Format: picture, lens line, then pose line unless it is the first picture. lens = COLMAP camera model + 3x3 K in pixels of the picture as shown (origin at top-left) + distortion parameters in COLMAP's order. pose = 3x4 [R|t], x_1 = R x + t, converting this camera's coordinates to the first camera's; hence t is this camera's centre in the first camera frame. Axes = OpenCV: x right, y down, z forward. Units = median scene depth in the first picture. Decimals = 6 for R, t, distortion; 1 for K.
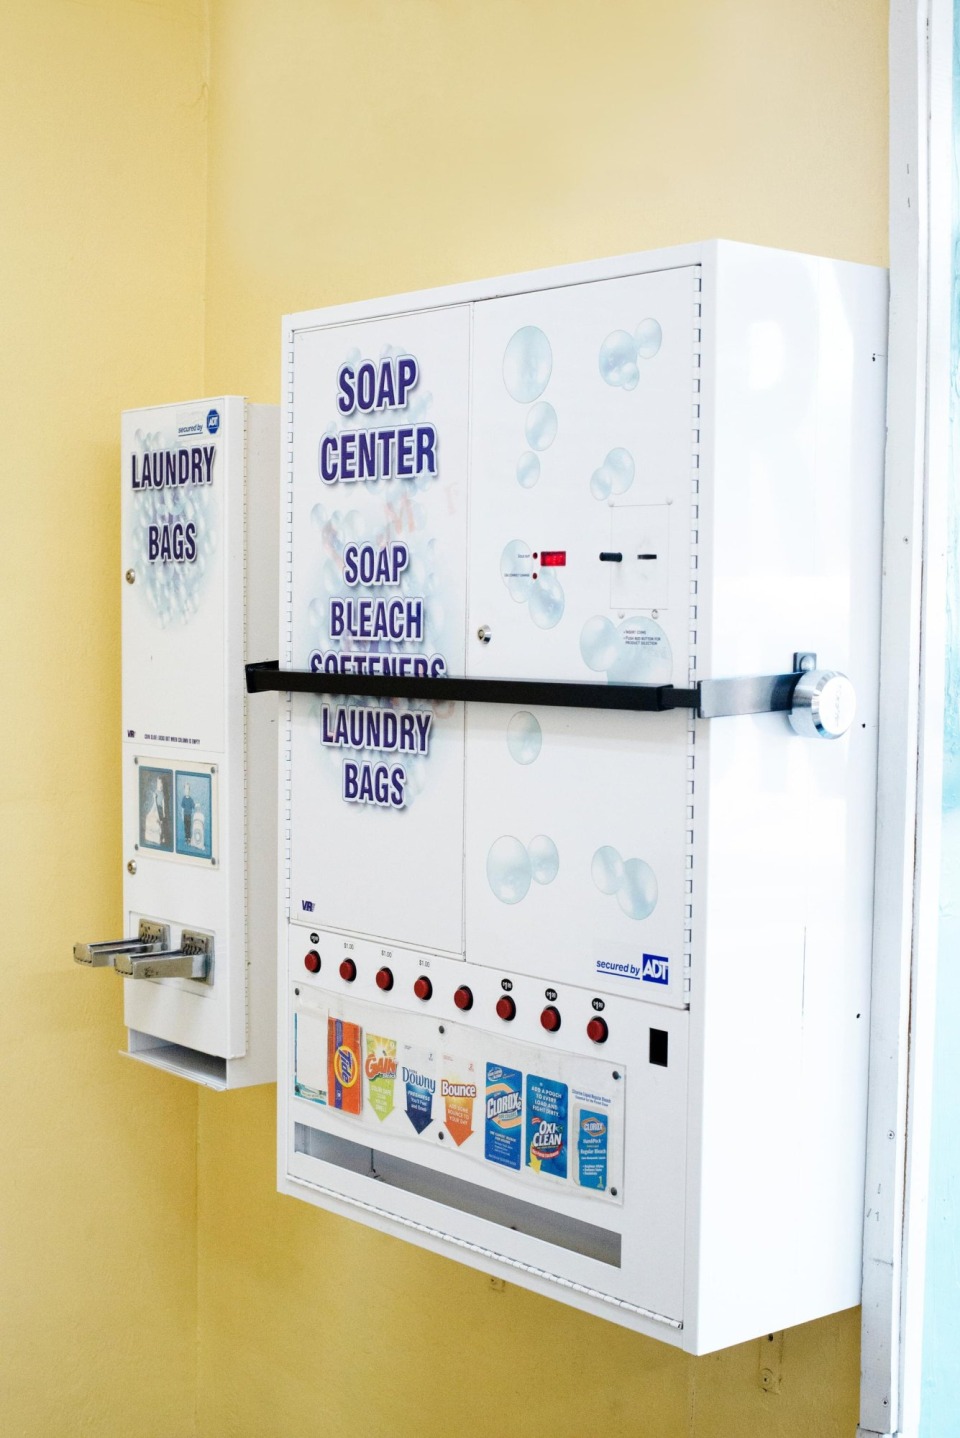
lens RADIAL K [[2092.6, 0, 483.2], [0, 2092.6, 721.5], [0, 0, 1]] dist [-0.100305, 0.000000]
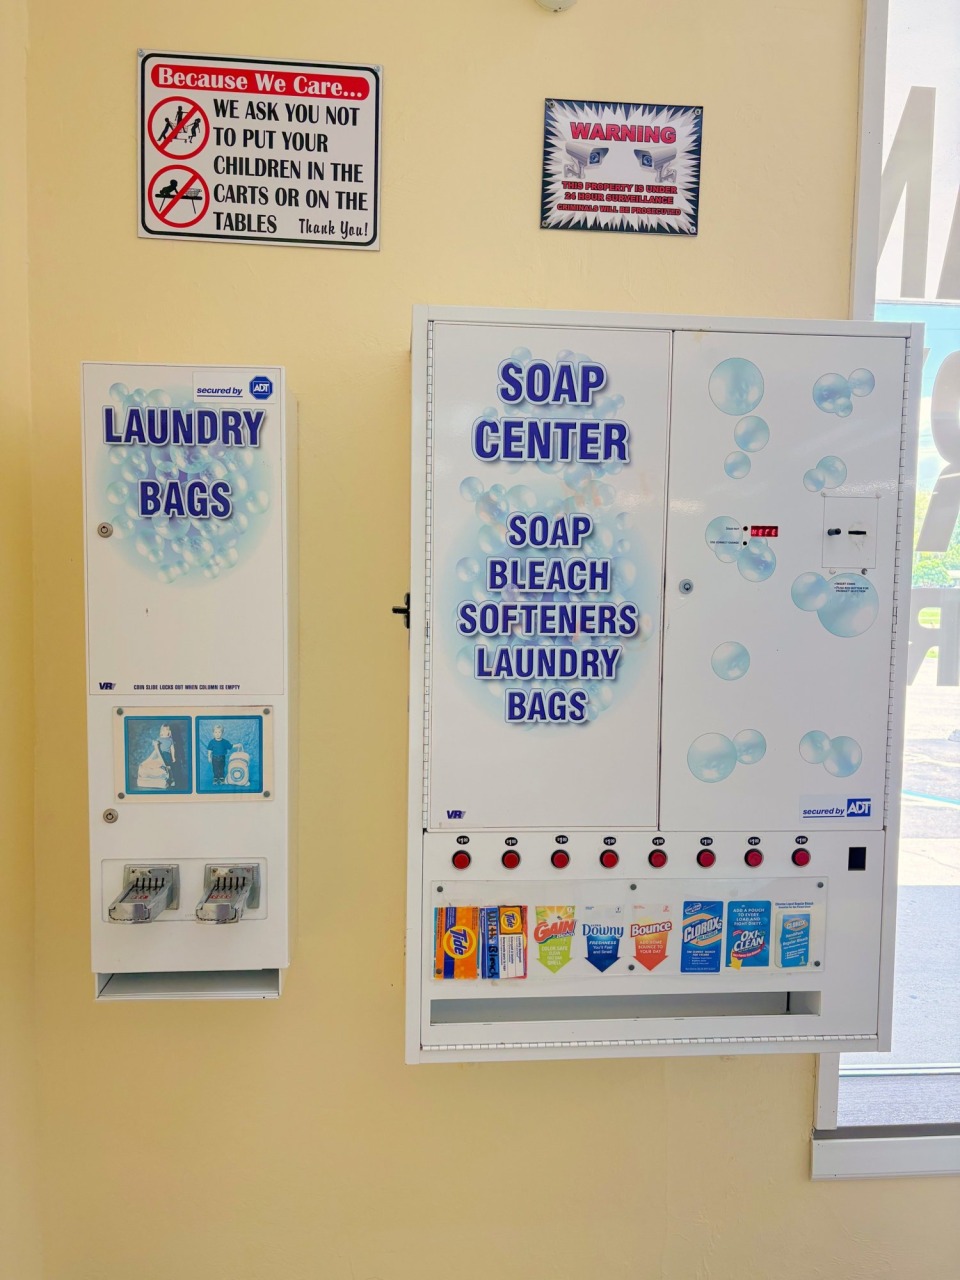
lens RADIAL K [[997.6, 0, 481.4], [0, 997.6, 640.7], [0, 0, 1]] dist [0.033198, -0.029945]
pose [[0.567415, -0.064625, 0.820892, -0.572997], [0.036958, 0.997910, 0.053015, -0.043444], [-0.822602, 0.000257, 0.568618, 0.709387]]
